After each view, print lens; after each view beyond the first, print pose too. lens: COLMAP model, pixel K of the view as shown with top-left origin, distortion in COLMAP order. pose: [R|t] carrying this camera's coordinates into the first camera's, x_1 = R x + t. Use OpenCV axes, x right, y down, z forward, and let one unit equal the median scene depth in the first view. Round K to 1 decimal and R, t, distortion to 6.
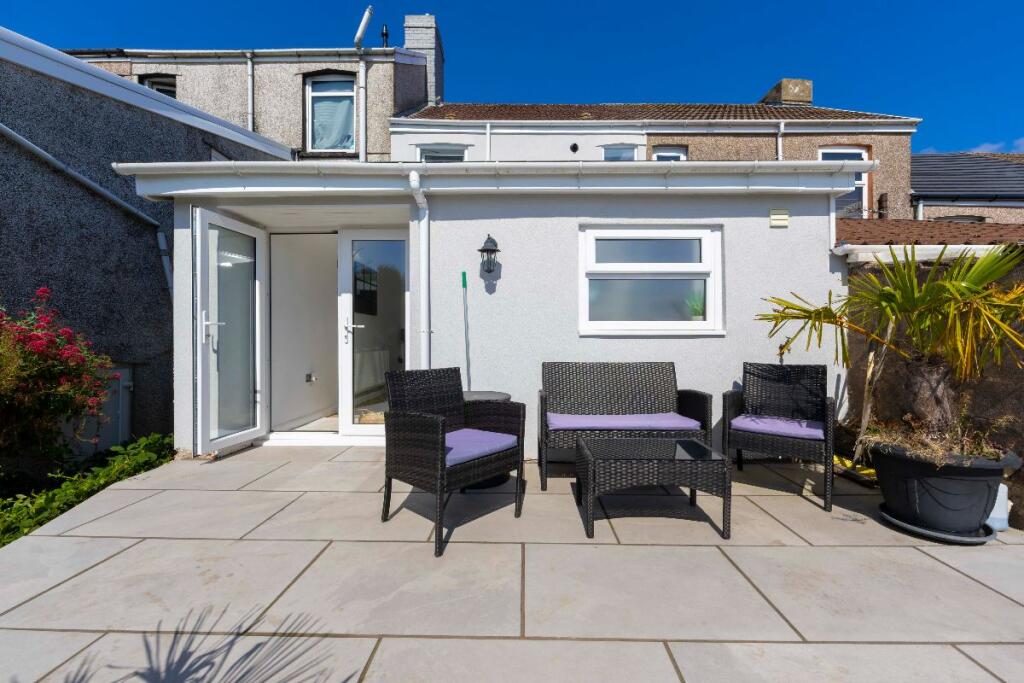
lens RADIAL K [[400.5, 0, 518.7], [0, 400.5, 337.0], [0, 0, 1]] dist [-0.000946, -0.000718]
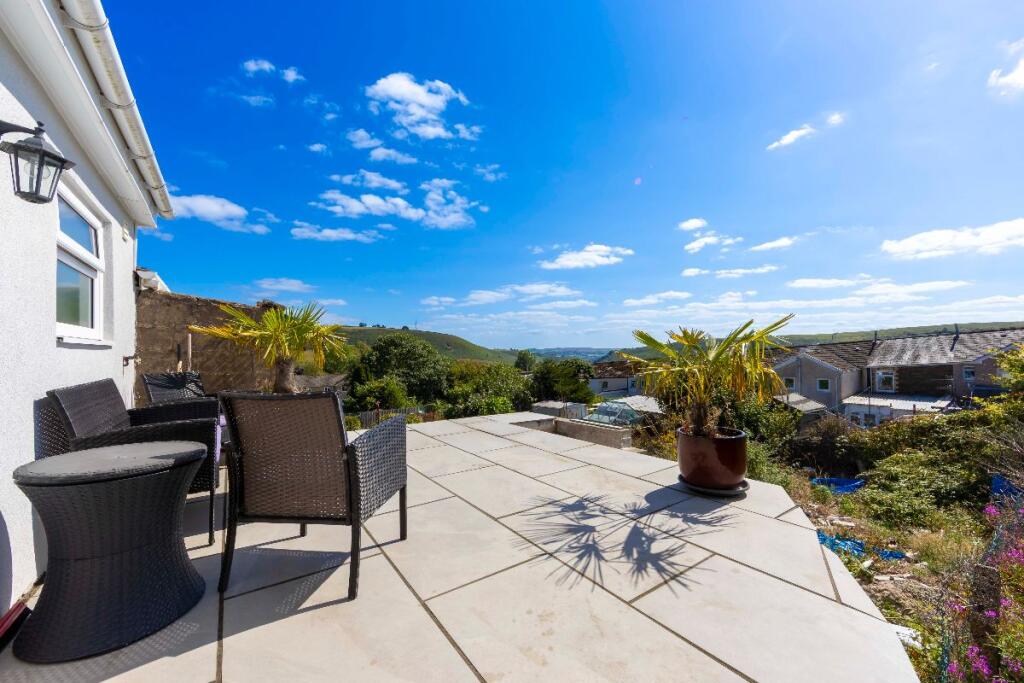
lens RADIAL K [[400.5, 0, 512.3], [0, 400.5, 357.2], [0, 0, 1]] dist [-0.000946, -0.000718]
pose [[-0.580608, 0.001765, 0.814181, -1.765377], [0.003460, 0.999994, 0.000300, 0.054476], [-0.814176, 0.002991, -0.580610, 1.923288]]
